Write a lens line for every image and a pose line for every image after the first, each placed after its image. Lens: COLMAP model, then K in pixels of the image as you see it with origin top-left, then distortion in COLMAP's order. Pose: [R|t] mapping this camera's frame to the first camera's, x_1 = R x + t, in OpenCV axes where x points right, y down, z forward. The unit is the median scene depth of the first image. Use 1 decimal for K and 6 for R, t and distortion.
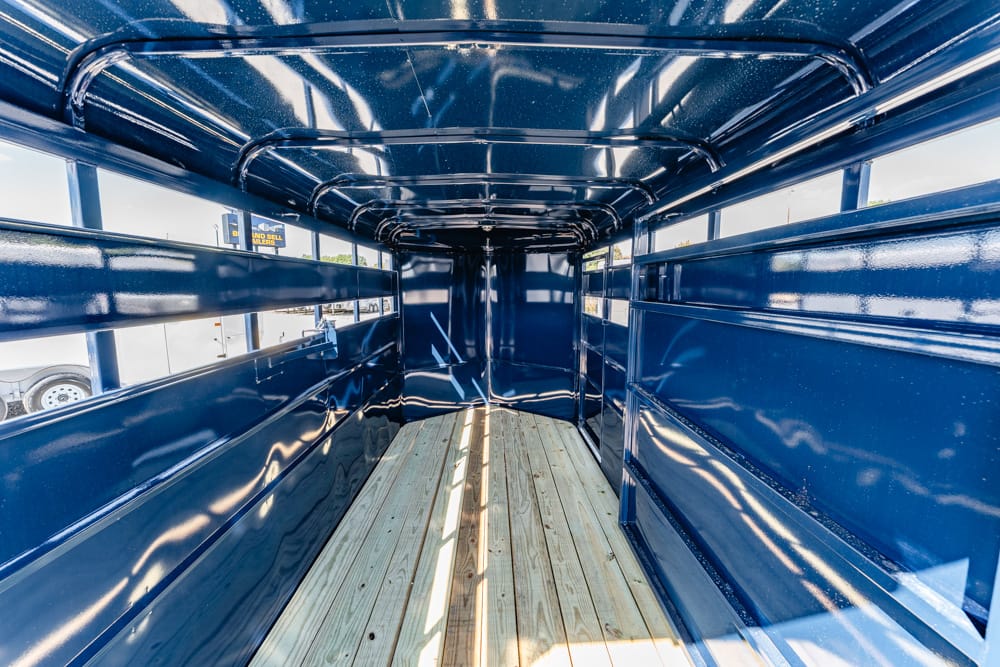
lens RADIAL K [[422.8, 0, 499.3], [0, 422.8, 330.5], [0, 0, 1]] dist [-0.000903, -0.000136]
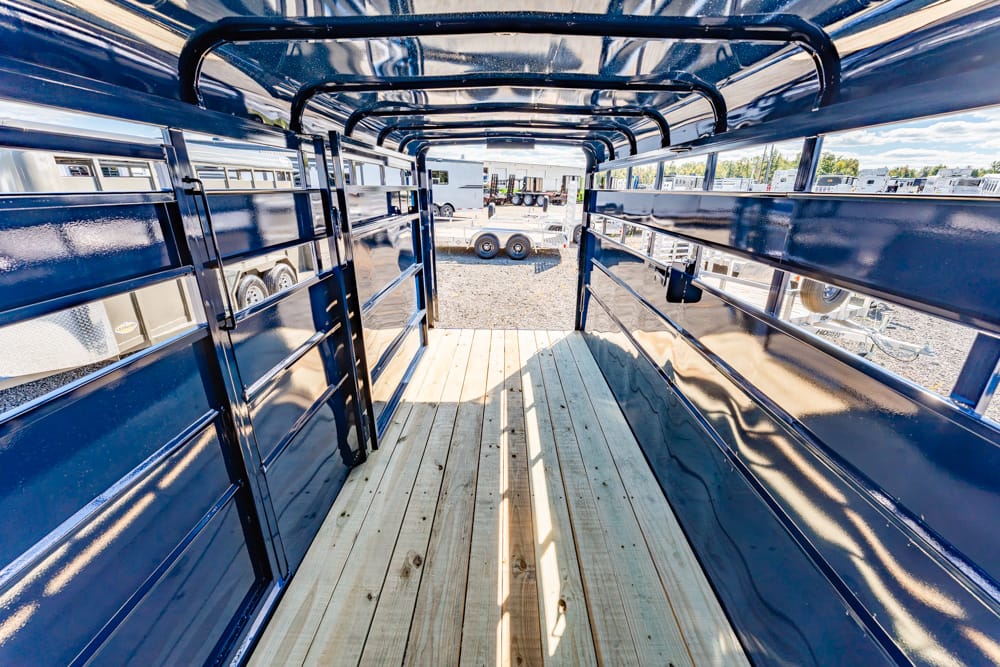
lens RADIAL K [[422.8, 0, 499.3], [0, 422.8, 330.5], [0, 0, 1]] dist [-0.000903, -0.000136]
pose [[-0.999498, -0.012191, 0.029244, -0.050599], [0.001355, 0.905712, 0.423891, -0.248559], [-0.031654, 0.423717, -0.905241, 1.752665]]
